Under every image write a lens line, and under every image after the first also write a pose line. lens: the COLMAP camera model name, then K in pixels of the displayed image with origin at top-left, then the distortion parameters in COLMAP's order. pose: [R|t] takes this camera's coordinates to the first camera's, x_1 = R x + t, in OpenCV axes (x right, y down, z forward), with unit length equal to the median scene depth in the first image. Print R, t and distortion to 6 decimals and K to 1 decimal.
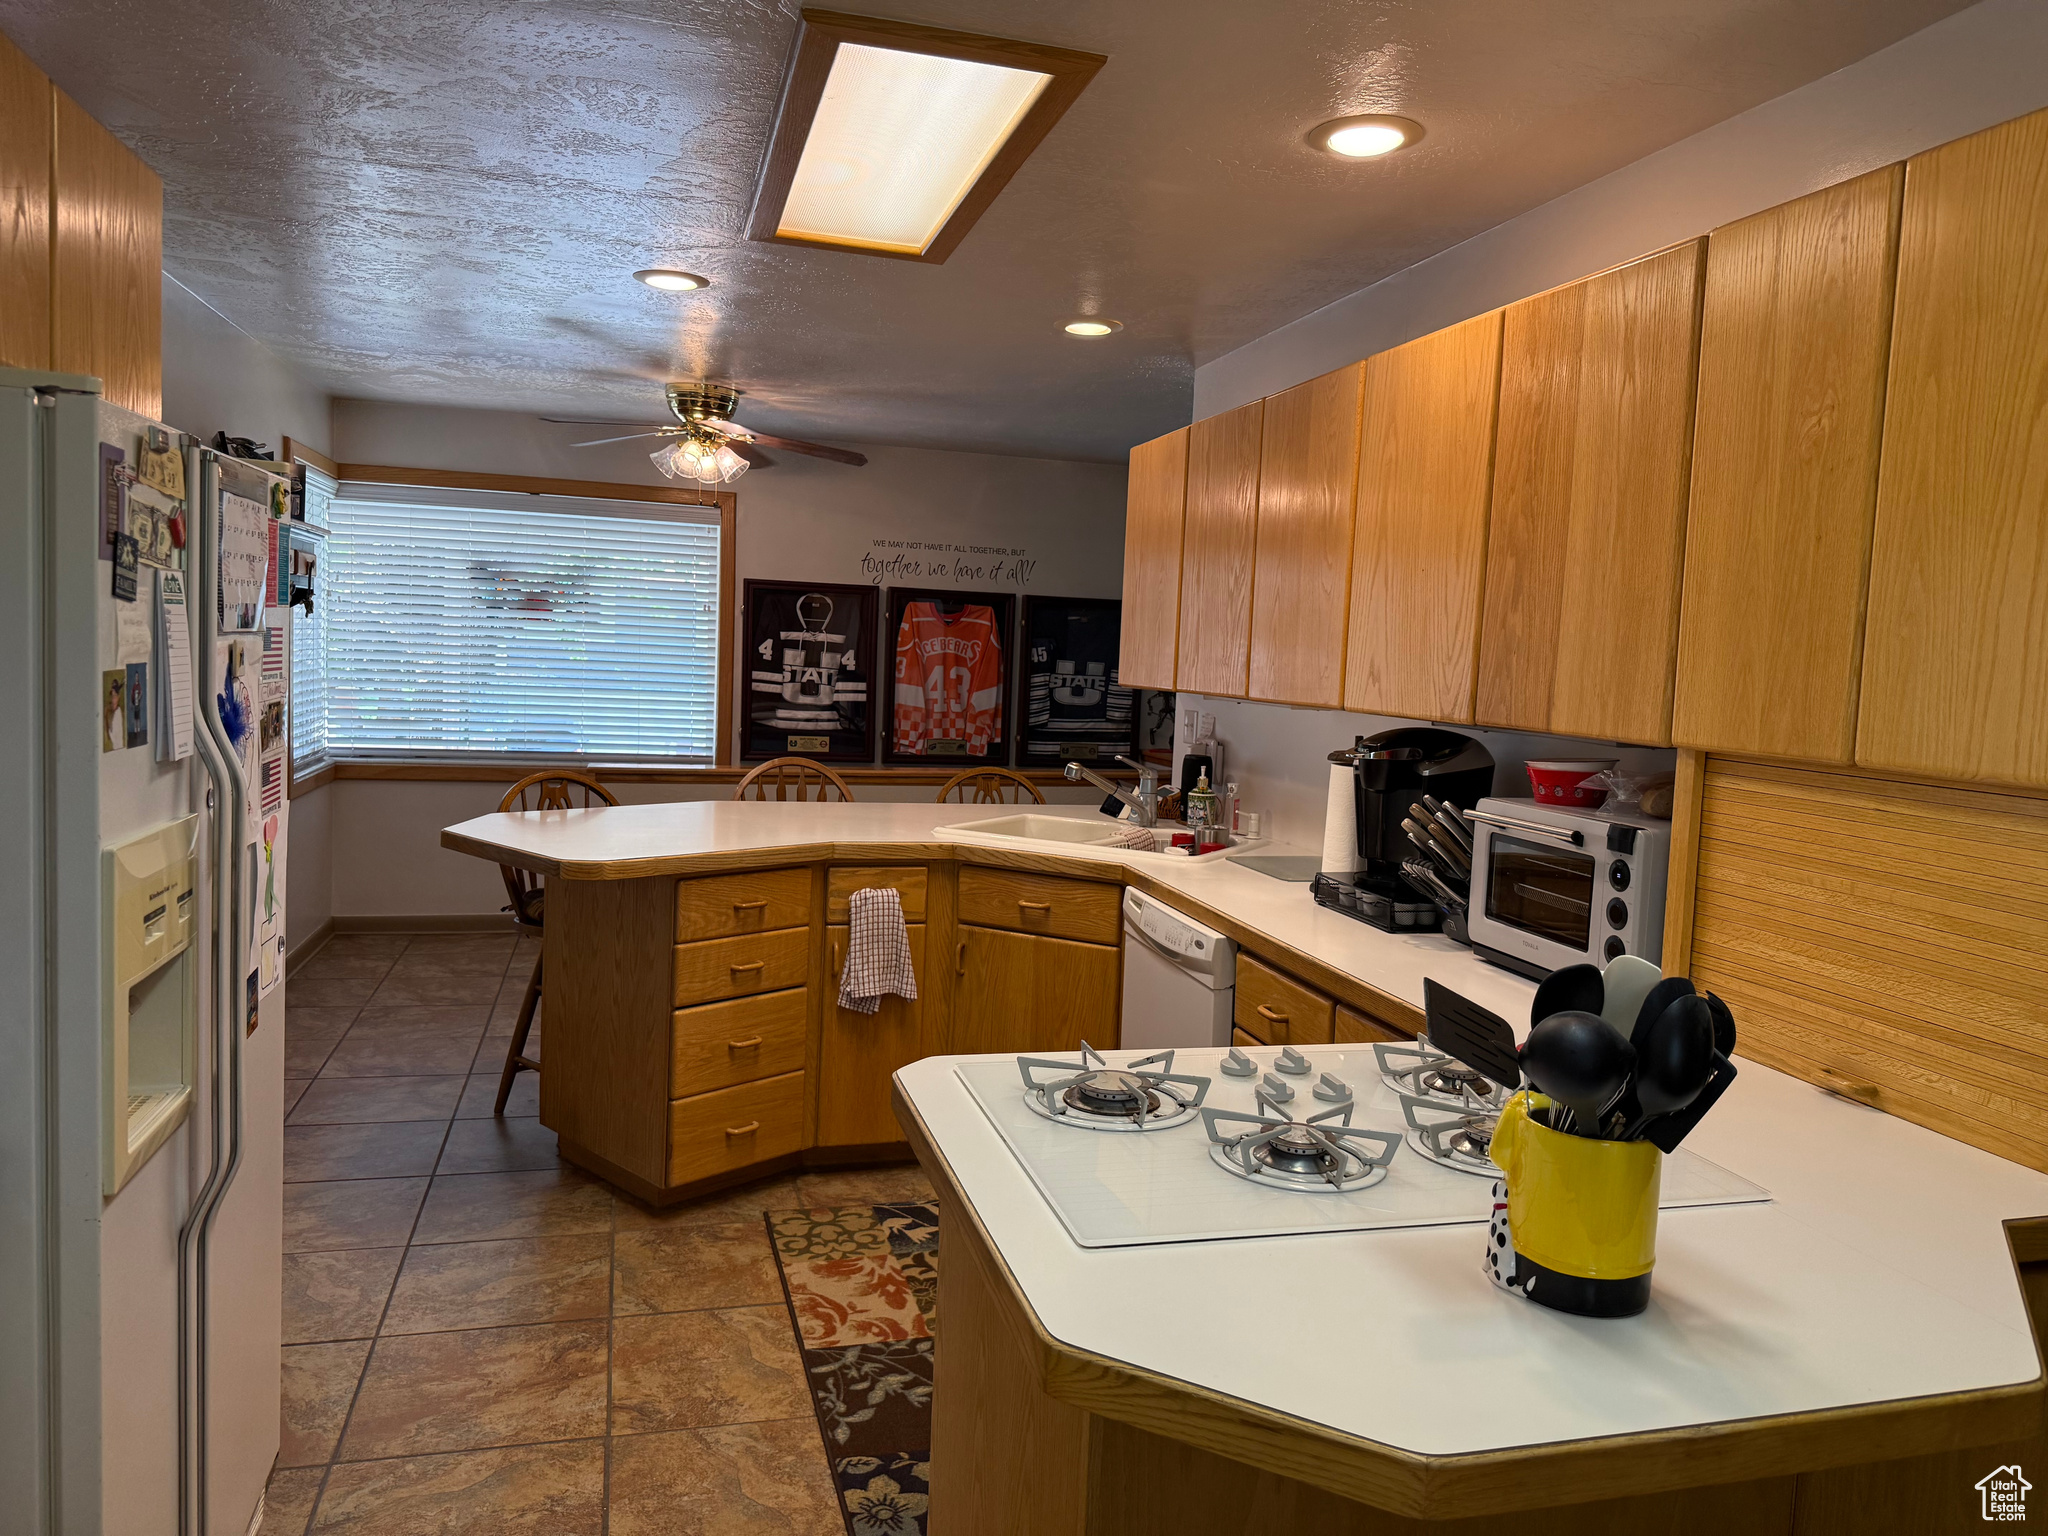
lens RADIAL K [[1434.1, 0, 1024.0], [0, 1434.1, 768.0], [0, 0, 1]] dist [0.111116, -0.181467]
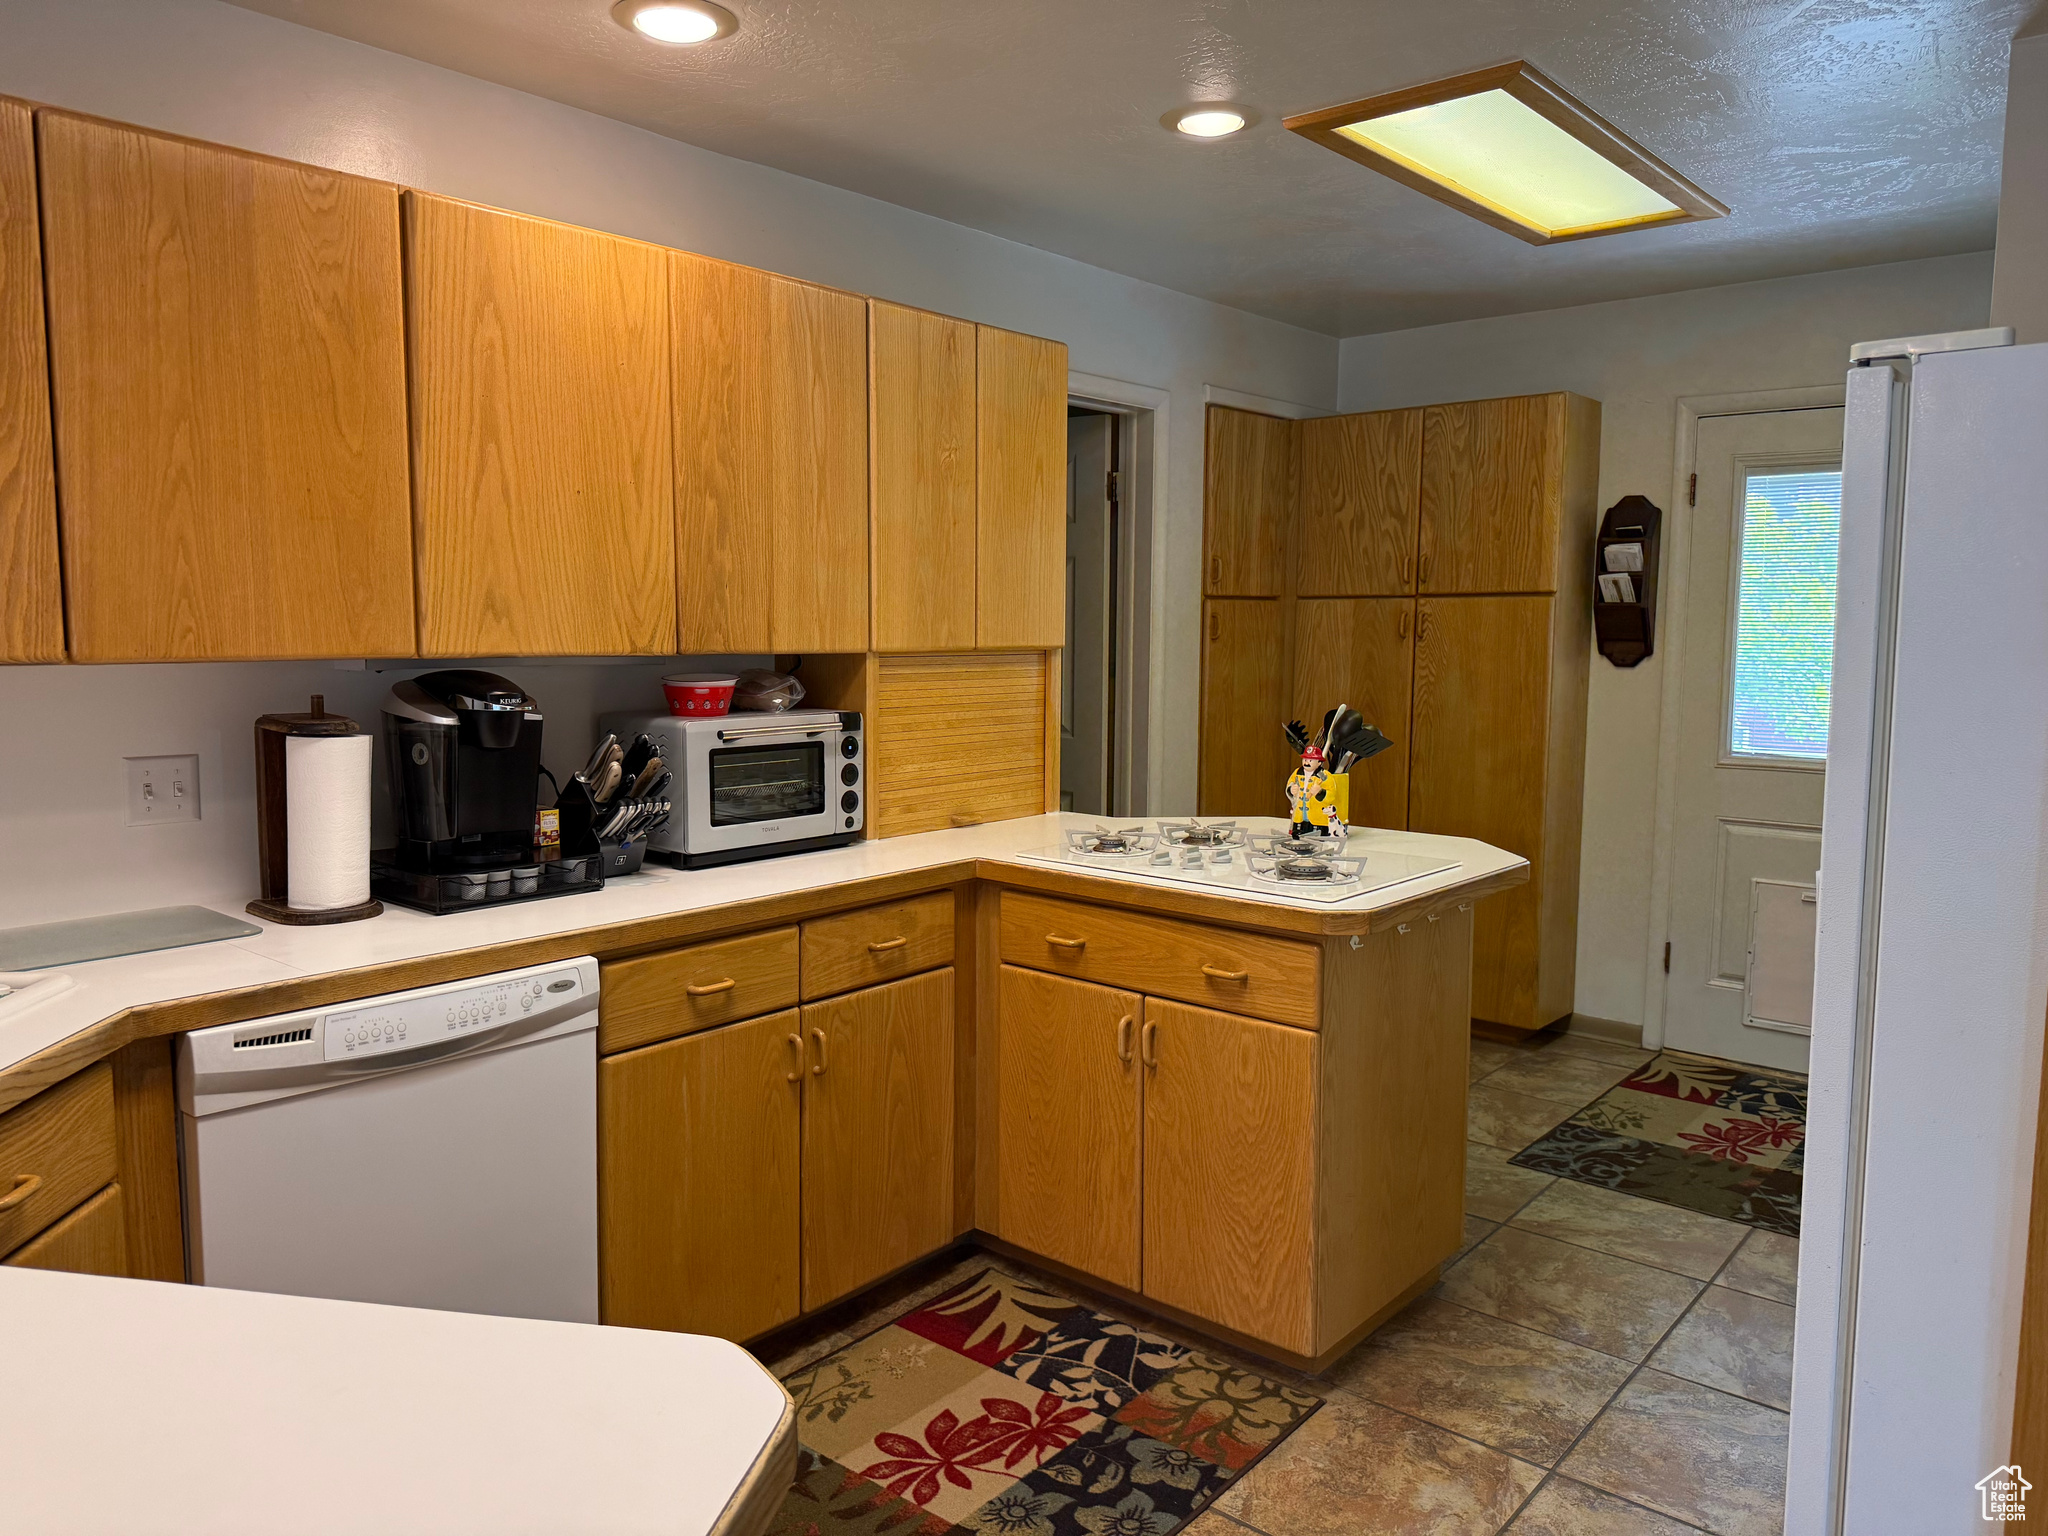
lens RADIAL K [[1434.1, 0, 1024.0], [0, 1434.1, 768.0], [0, 0, 1]] dist [0.111116, -0.181467]
pose [[-0.560568, -0.134515, 0.817111, -0.726504], [0.036369, 0.981768, 0.186572, -0.140879], [-0.827310, 0.134304, -0.545455, 1.437551]]
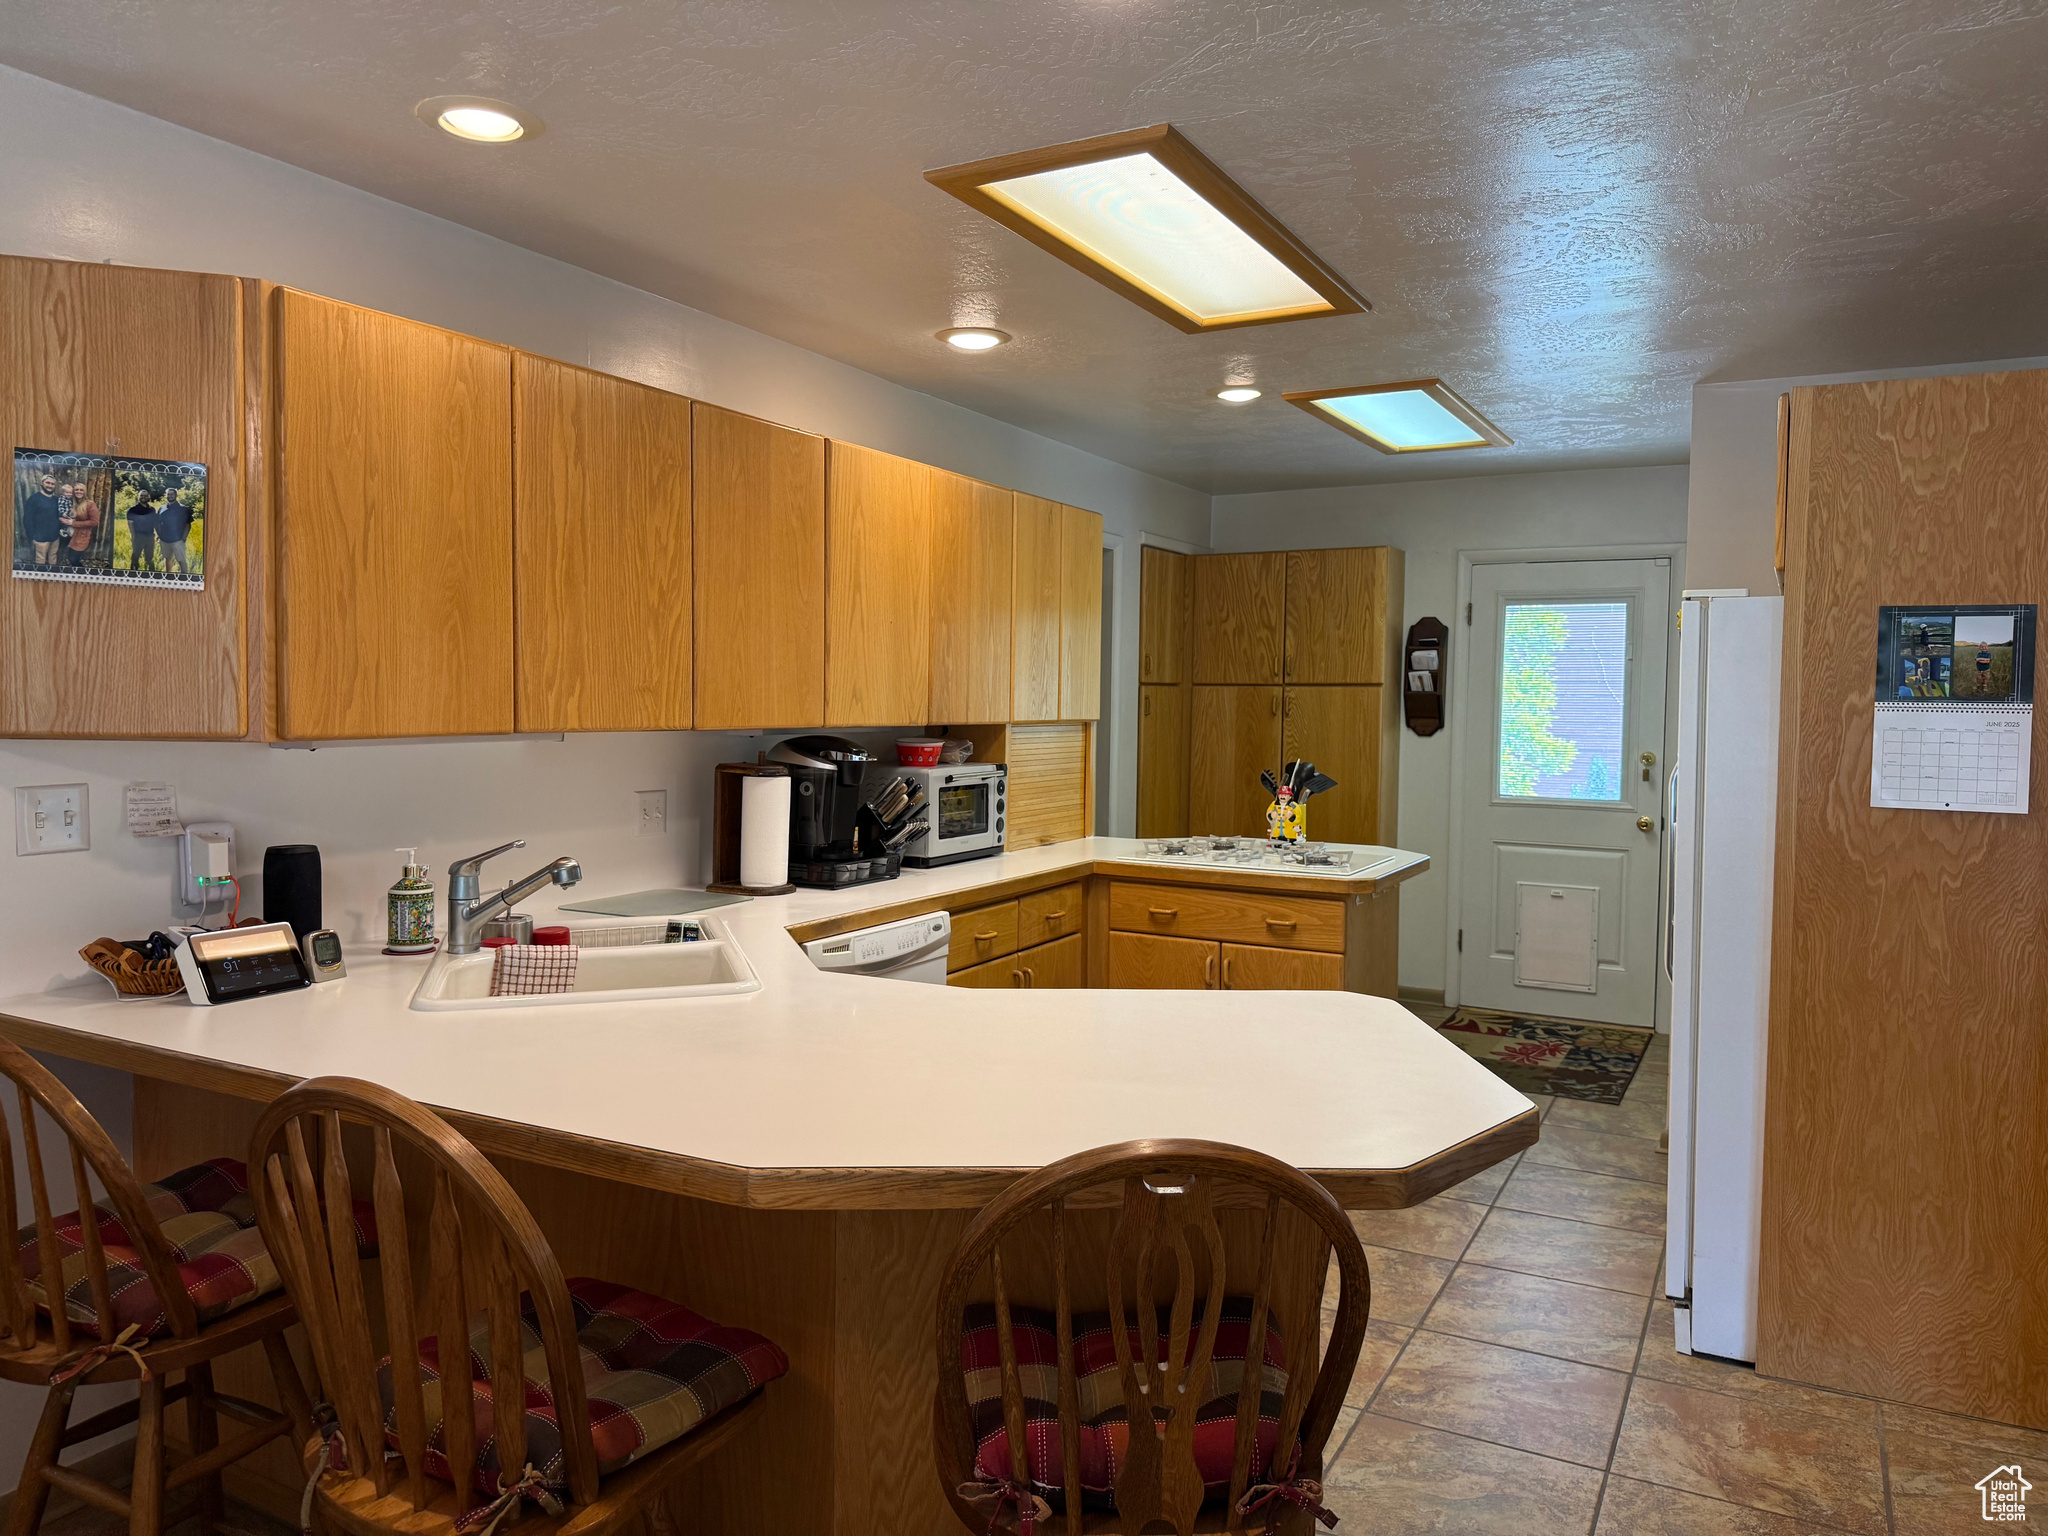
lens RADIAL K [[1428.0, 0, 1028.8], [0, 1428.0, 758.6], [0, 0, 1]] dist [0.181299, -0.341597]
pose [[-0.726856, -0.086473, 0.681324, -0.890179], [0.009331, 0.990707, 0.135695, -0.216125], [-0.686726, 0.104988, -0.719295, 2.160207]]
